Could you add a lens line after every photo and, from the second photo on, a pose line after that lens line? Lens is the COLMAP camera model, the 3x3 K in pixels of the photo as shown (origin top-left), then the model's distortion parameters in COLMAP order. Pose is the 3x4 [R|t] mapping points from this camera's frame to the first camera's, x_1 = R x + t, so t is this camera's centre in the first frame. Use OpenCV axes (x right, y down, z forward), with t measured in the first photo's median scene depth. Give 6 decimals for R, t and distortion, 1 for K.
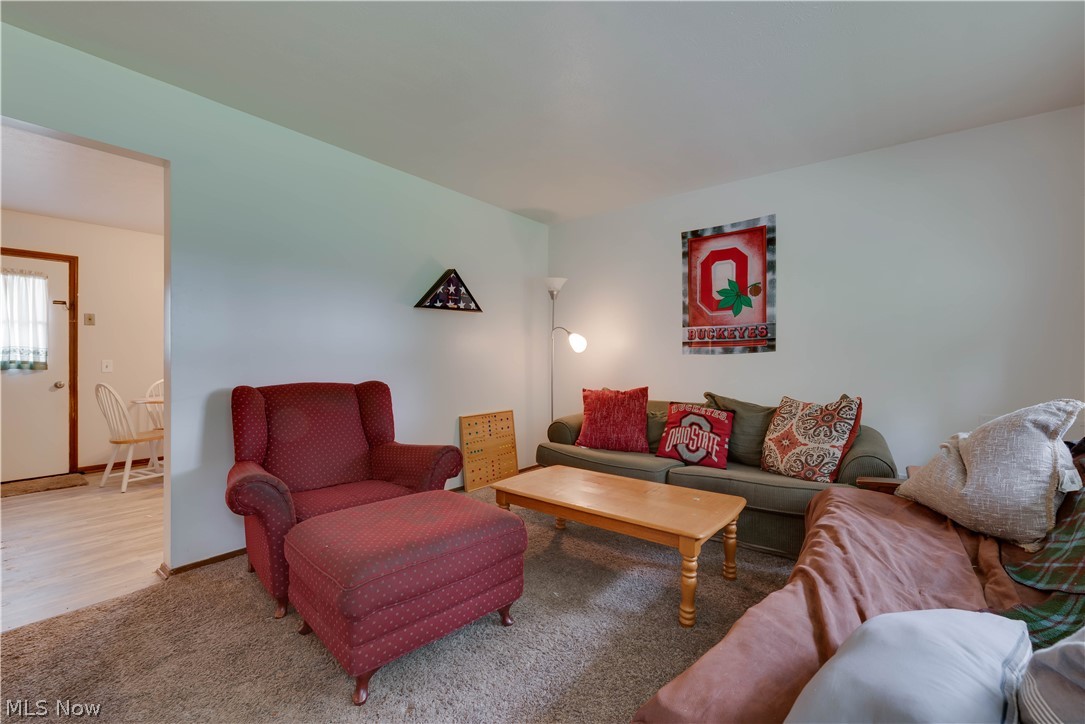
lens RADIAL K [[461.9, 0, 547.4], [0, 461.9, 364.6], [0, 0, 1]] dist [-0.001916, -0.000242]
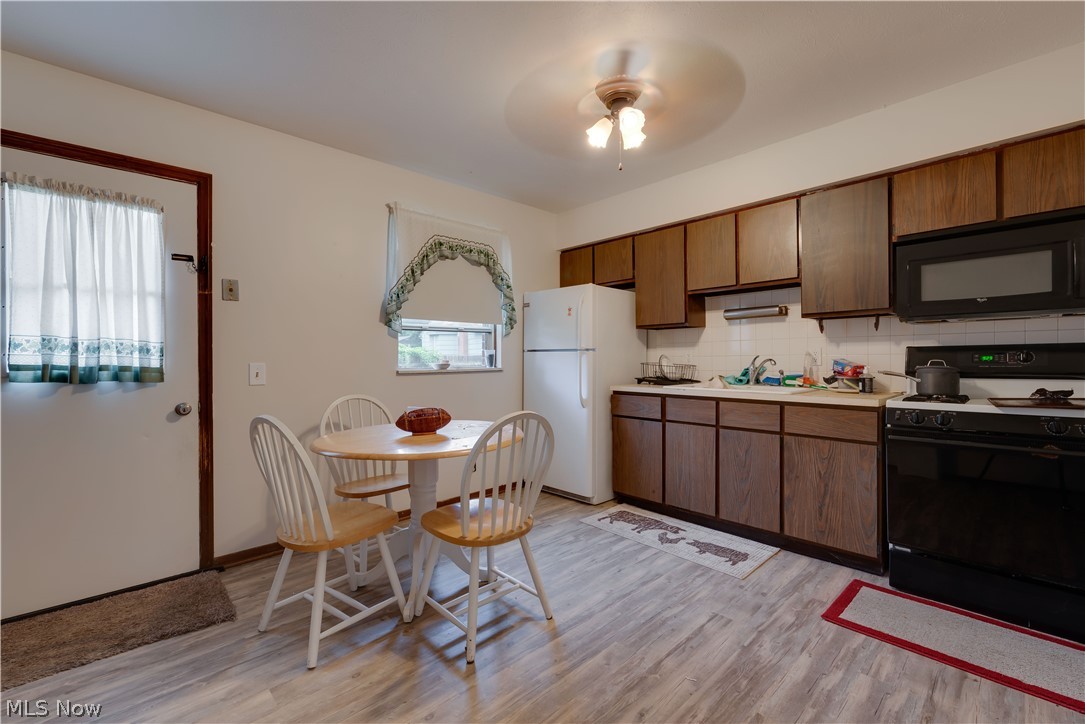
lens RADIAL K [[461.9, 0, 544.0], [0, 461.9, 368.0], [0, 0, 1]] dist [-0.001916, -0.000242]
pose [[0.987948, -0.003271, -0.154753, -0.497905], [0.003900, 0.999985, 0.003764, -0.004855], [0.154738, -0.004322, 0.987946, 0.474695]]
